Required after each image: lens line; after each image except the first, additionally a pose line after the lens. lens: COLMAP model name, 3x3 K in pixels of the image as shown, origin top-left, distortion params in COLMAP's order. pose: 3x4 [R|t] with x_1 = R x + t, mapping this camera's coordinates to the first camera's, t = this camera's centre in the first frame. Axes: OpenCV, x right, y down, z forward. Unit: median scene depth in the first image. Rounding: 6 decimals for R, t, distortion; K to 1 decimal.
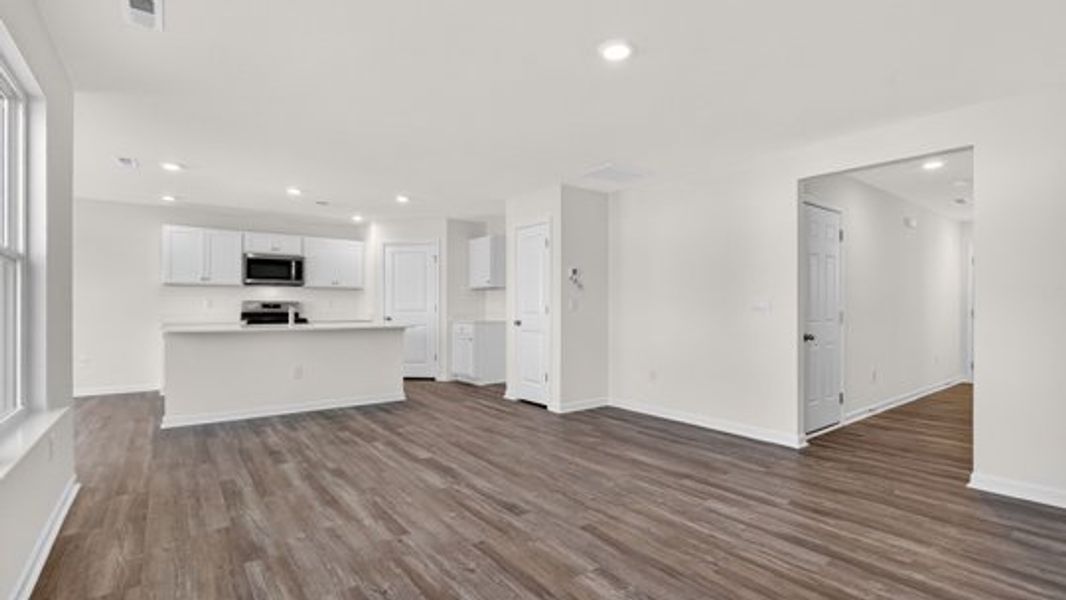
lens RADIAL K [[491.8, 0, 538.8], [0, 491.8, 303.9], [0, 0, 1]] dist [0.000192, -0.001575]
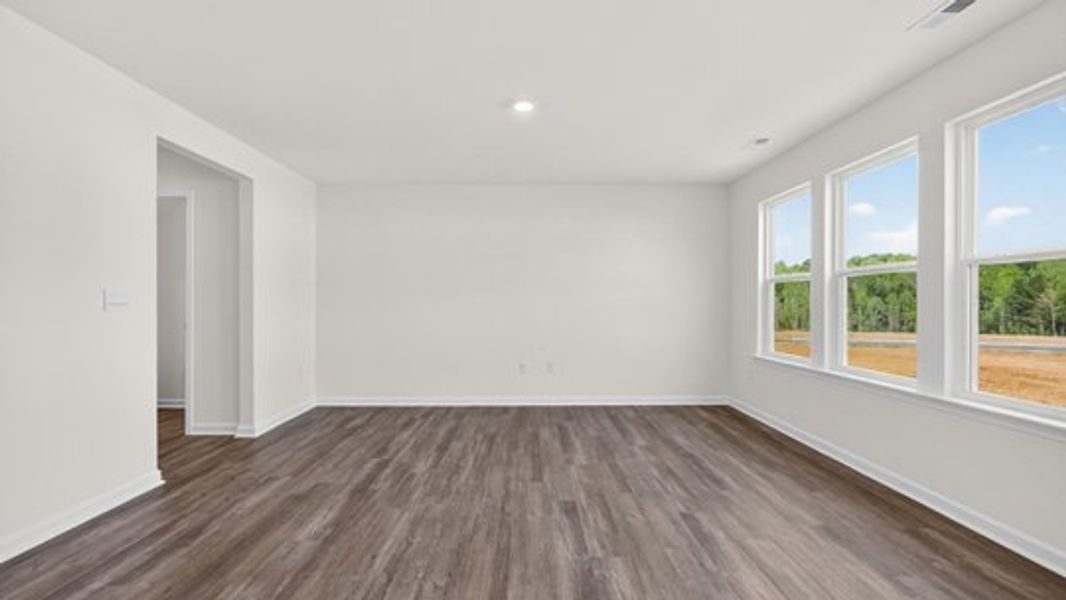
lens RADIAL K [[491.8, 0, 535.7], [0, 491.8, 302.2], [0, 0, 1]] dist [0.000192, -0.001575]
pose [[-0.801262, -0.005314, 0.598290, -0.581814], [-0.007361, 0.999972, -0.000978, 0.007909], [-0.598269, -0.005187, -0.801279, 1.828032]]
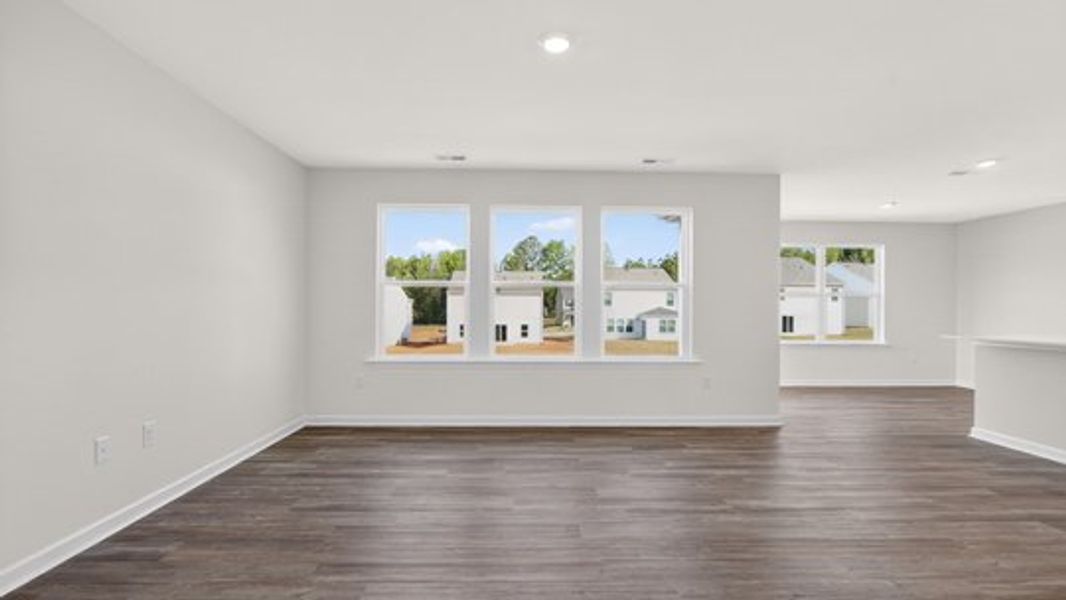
lens RADIAL K [[491.8, 0, 529.9], [0, 491.8, 304.3], [0, 0, 1]] dist [0.000192, -0.001575]
pose [[-0.580640, -0.017771, -0.813966, 0.893023], [-0.011497, 0.999841, -0.013627, 0.015083], [0.814079, 0.001445, -0.580752, 1.380534]]
